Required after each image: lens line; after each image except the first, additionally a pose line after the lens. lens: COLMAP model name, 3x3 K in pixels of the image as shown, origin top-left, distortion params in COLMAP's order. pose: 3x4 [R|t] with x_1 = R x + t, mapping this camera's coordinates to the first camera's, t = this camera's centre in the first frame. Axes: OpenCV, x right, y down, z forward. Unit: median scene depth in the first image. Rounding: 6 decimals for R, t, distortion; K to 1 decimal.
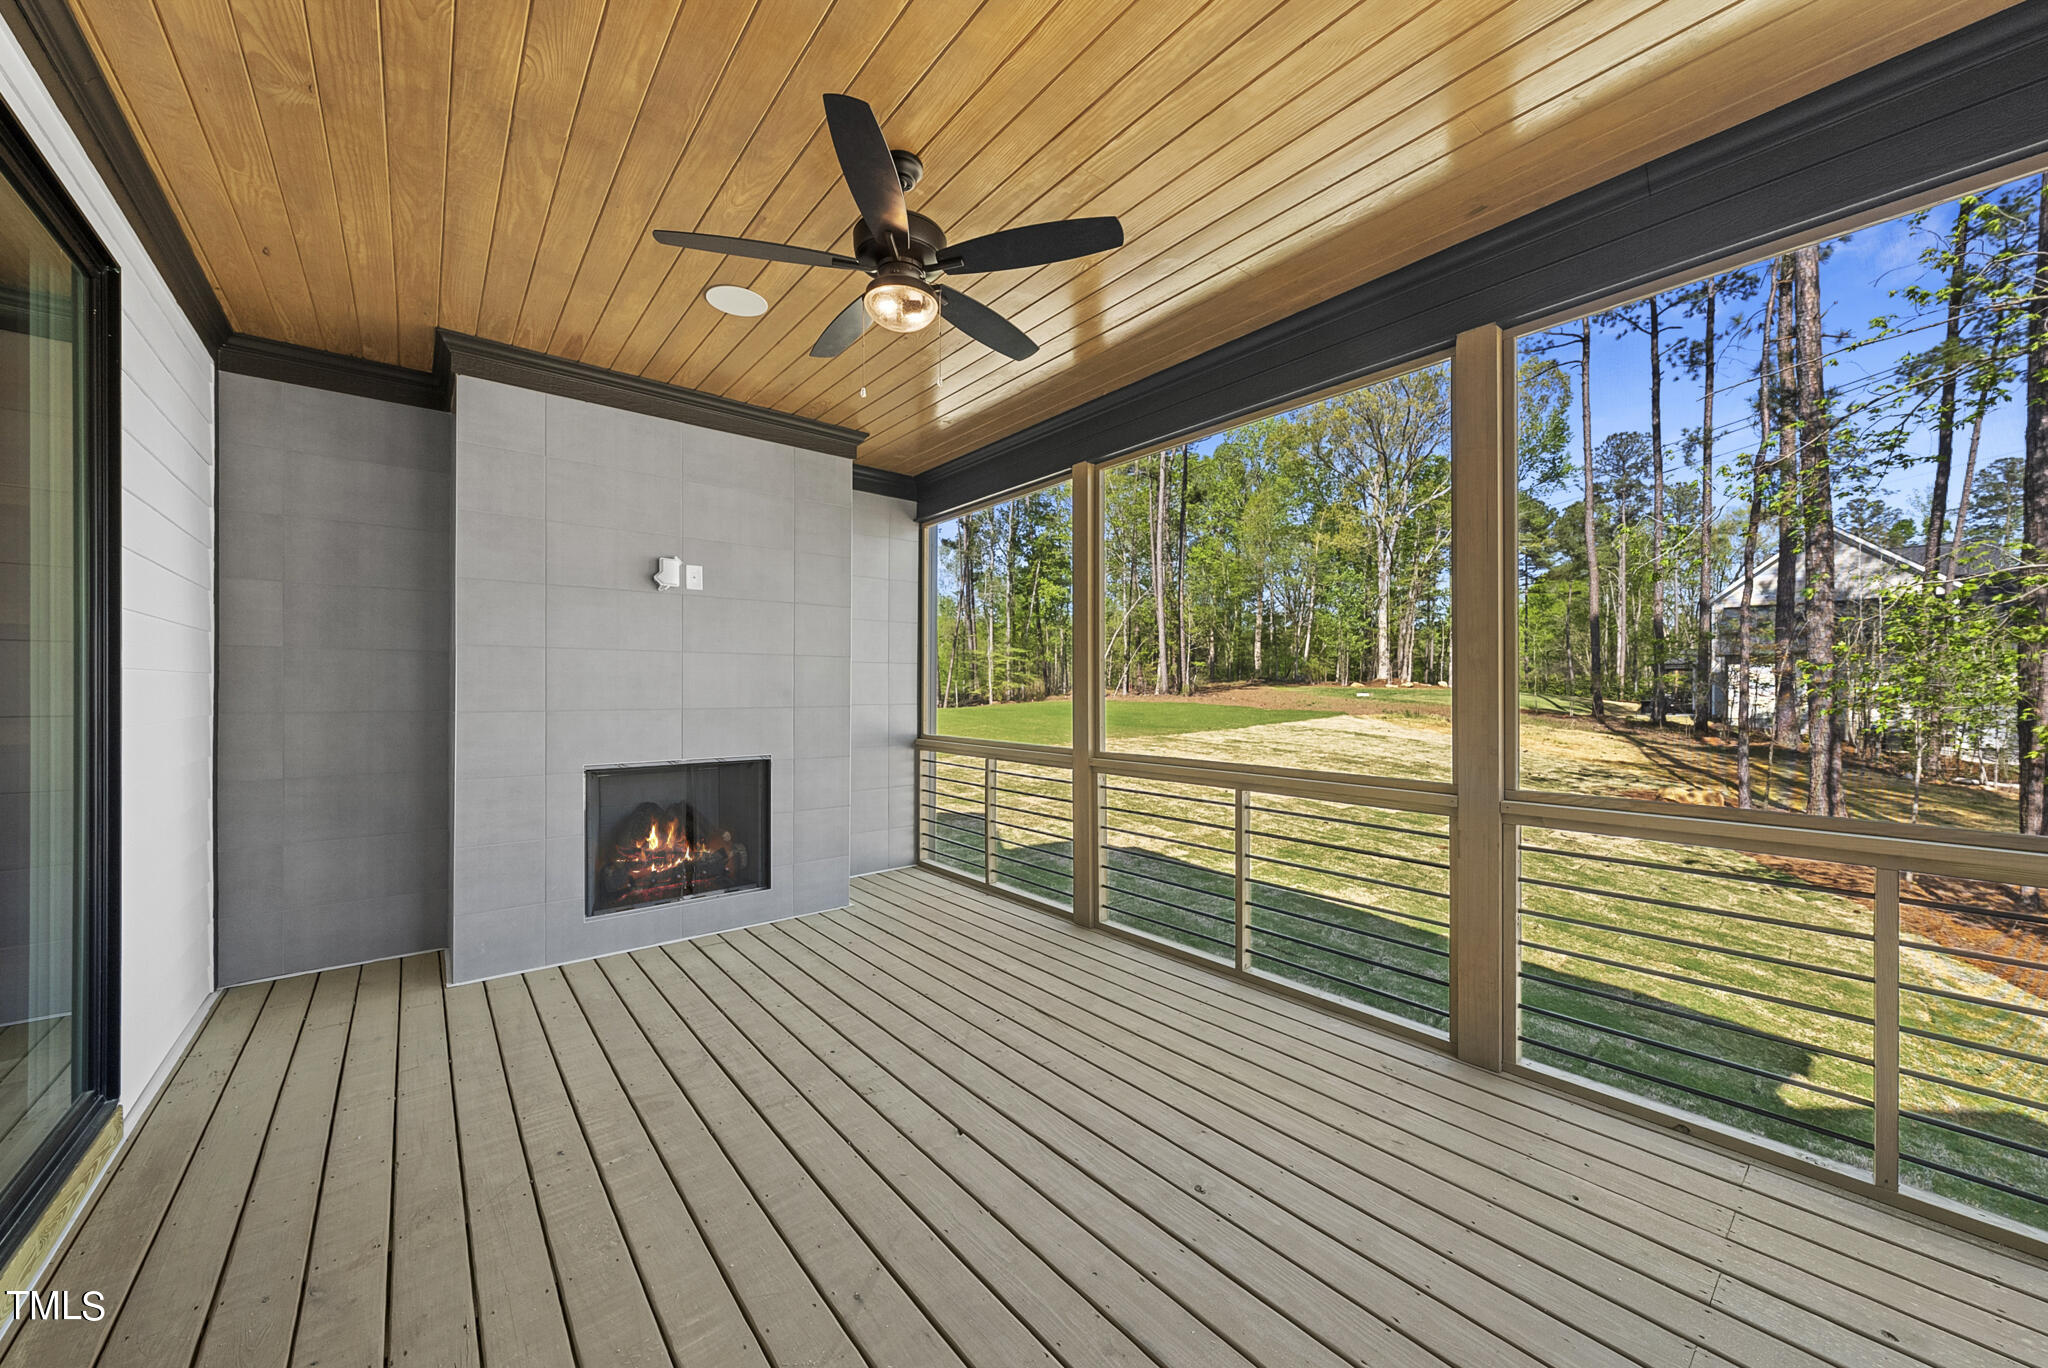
lens RADIAL K [[759.8, 0, 1024.0], [0, 759.8, 684.0], [0, 0, 1]] dist [0.000291, -0.000005]
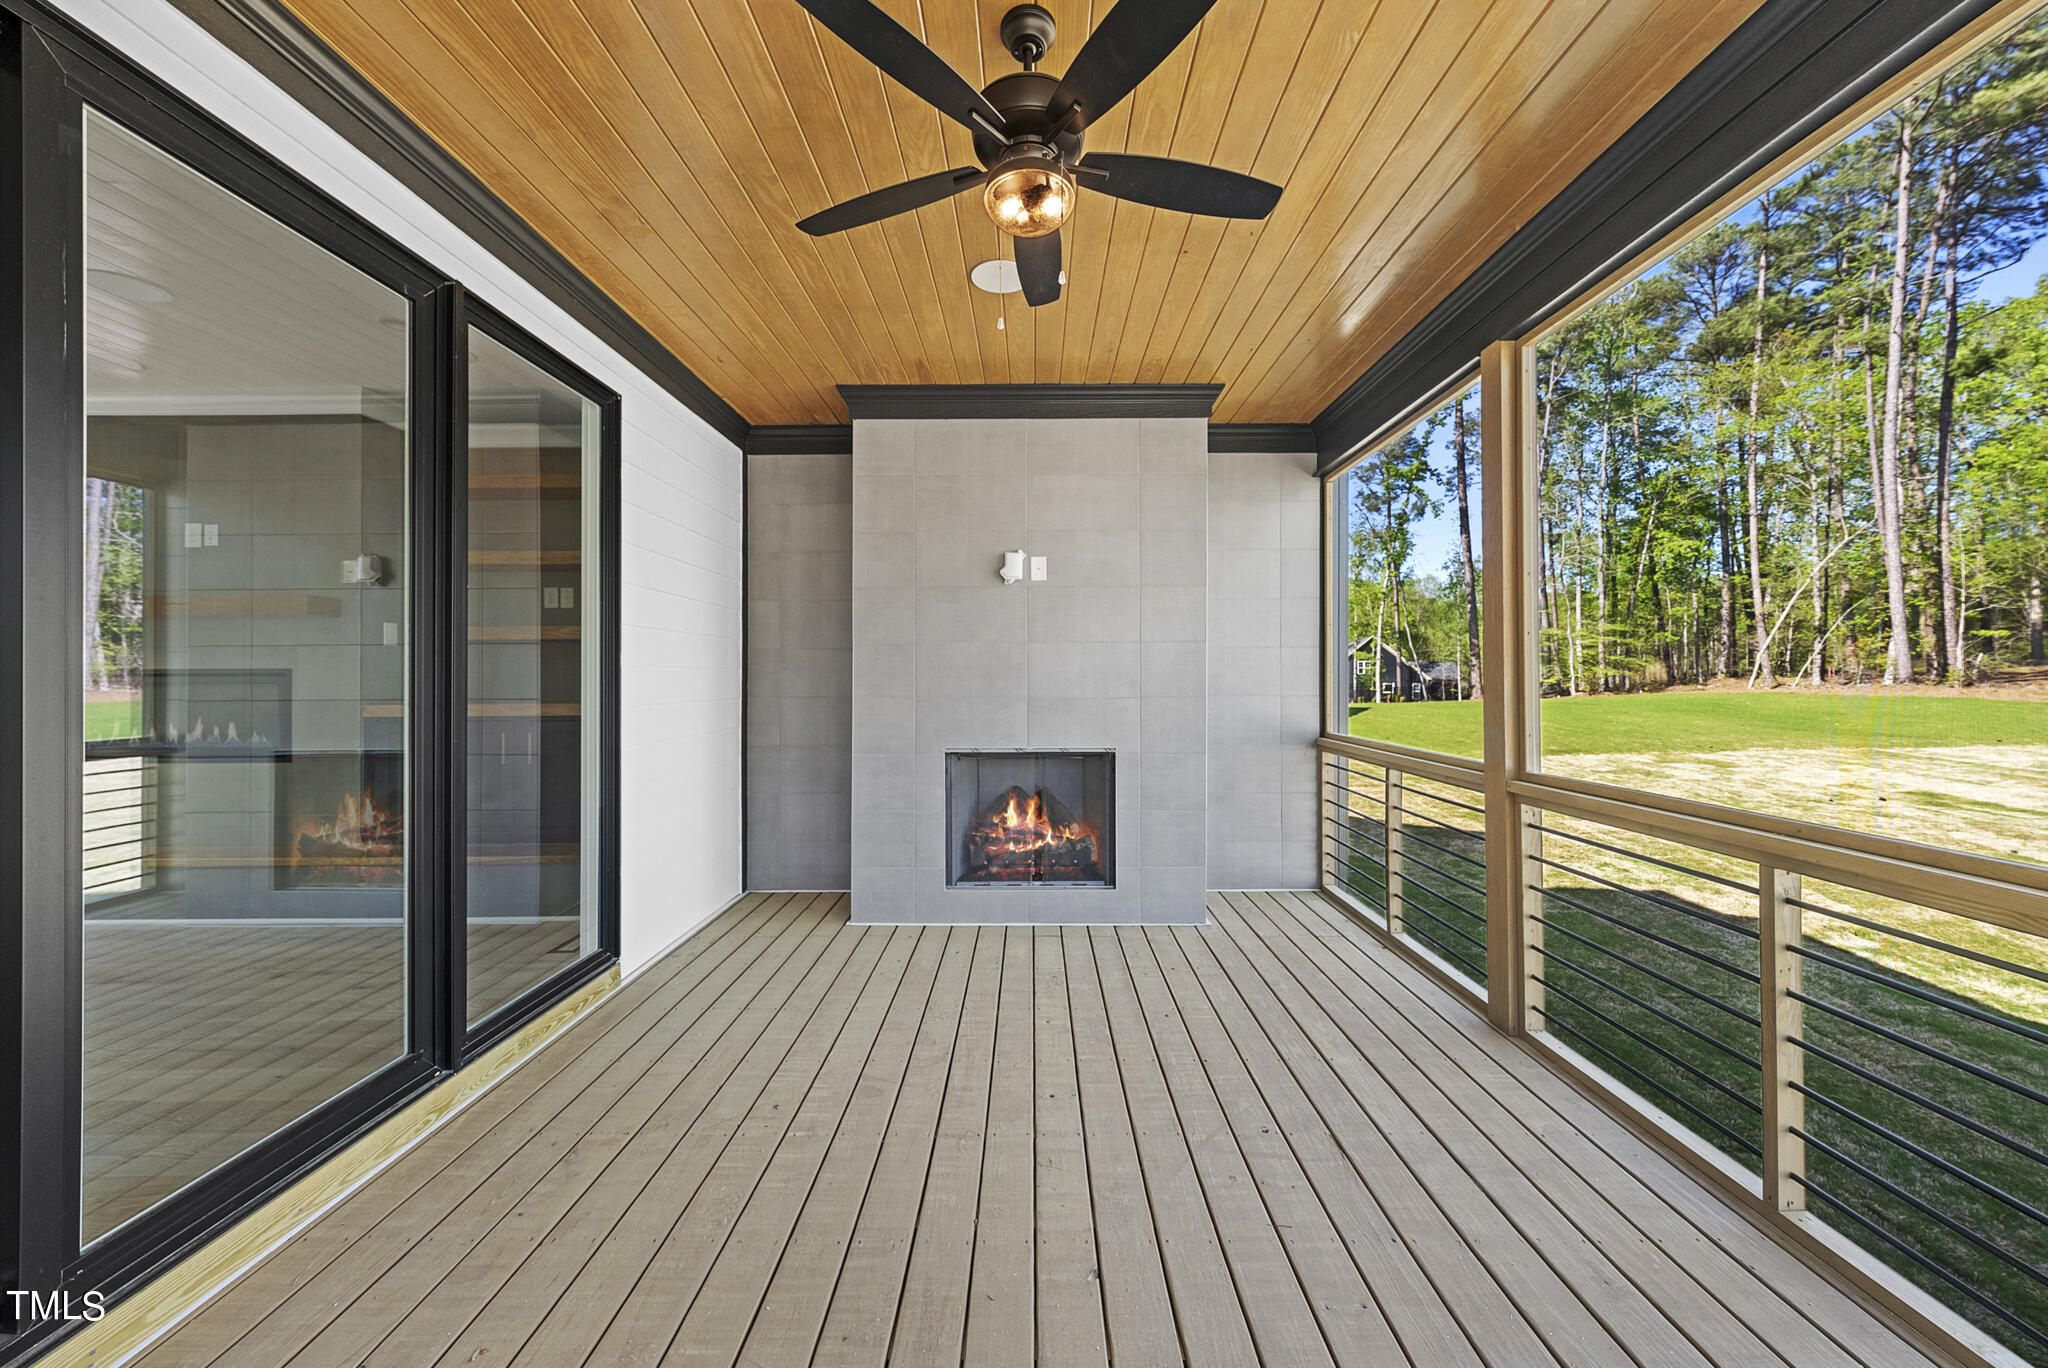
lens RADIAL K [[747.4, 0, 1020.8], [0, 747.4, 671.2], [0, 0, 1]] dist [0.000607, -0.000132]
pose [[0.760841, -0.009253, -0.648873, 0.186048], [0.007767, 0.999957, -0.005153, 0.001410], [0.648892, -0.001119, 0.760879, 0.217099]]
